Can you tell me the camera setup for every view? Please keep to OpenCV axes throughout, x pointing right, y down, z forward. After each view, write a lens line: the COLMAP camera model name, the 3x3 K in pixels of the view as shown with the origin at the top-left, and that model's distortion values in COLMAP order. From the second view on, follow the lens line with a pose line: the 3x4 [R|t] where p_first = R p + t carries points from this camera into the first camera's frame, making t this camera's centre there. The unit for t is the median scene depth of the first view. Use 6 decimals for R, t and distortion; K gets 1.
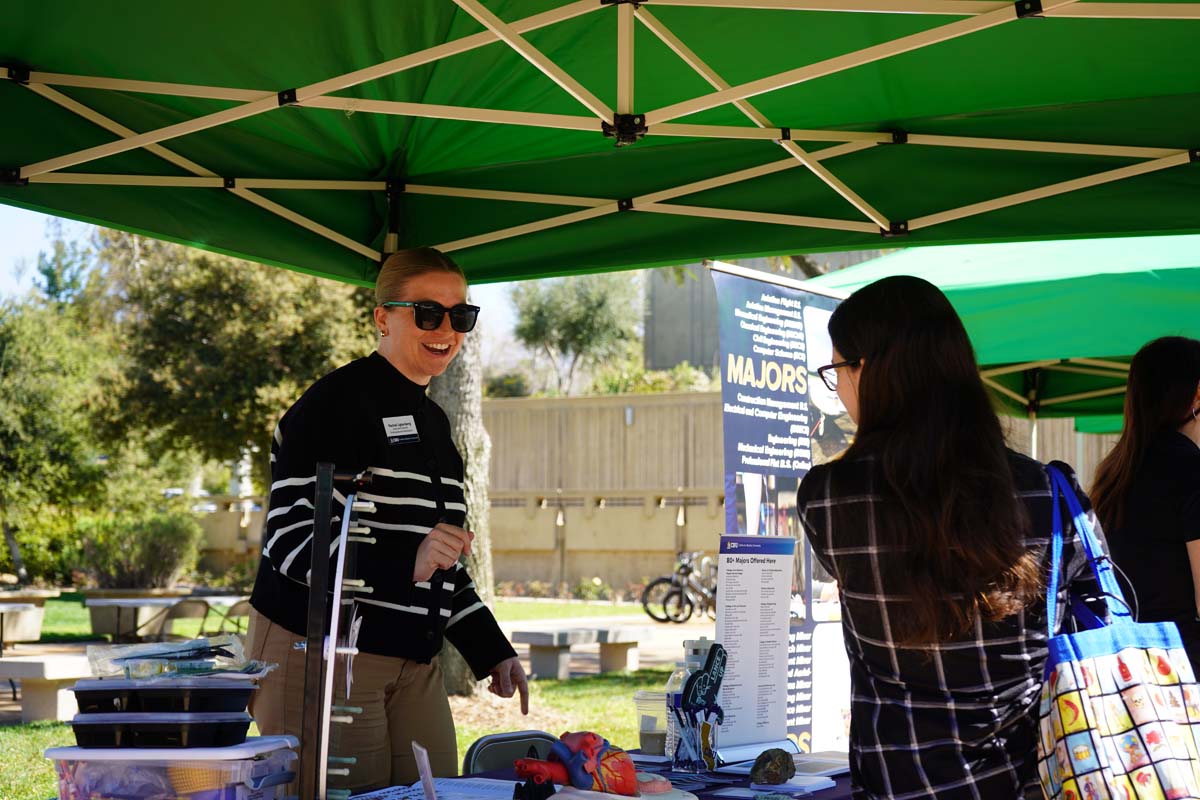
lens RADIAL K [[1931.0, 0, 600.0], [0, 1931.0, 400.0], [0, 0, 1]] dist [-0.052539, -0.047889]
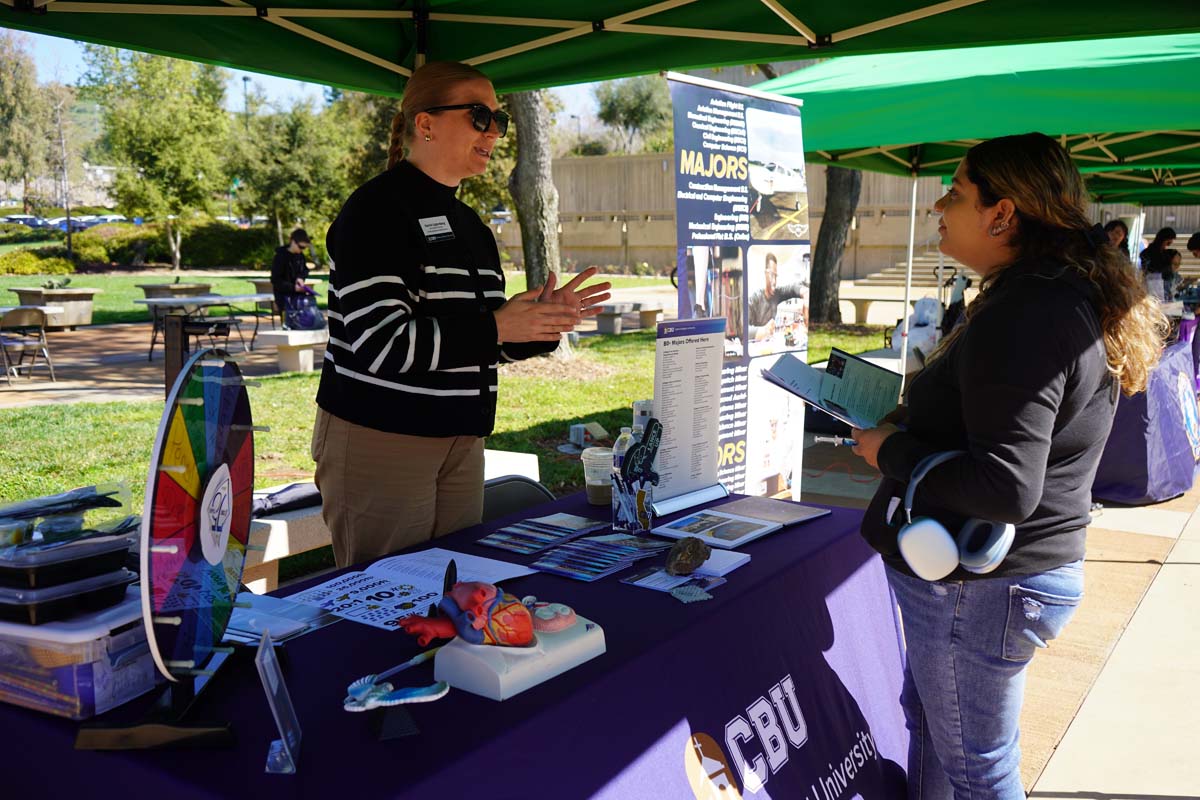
lens RADIAL K [[1092.2, 0, 600.0], [0, 1092.2, 400.0], [0, 0, 1]] dist [-0.003383, 0.000860]
pose [[0.998855, -0.004403, -0.047647, 0.043807], [0.014717, 0.975758, 0.218358, -0.019716], [0.045530, -0.218809, 0.974705, 0.260783]]
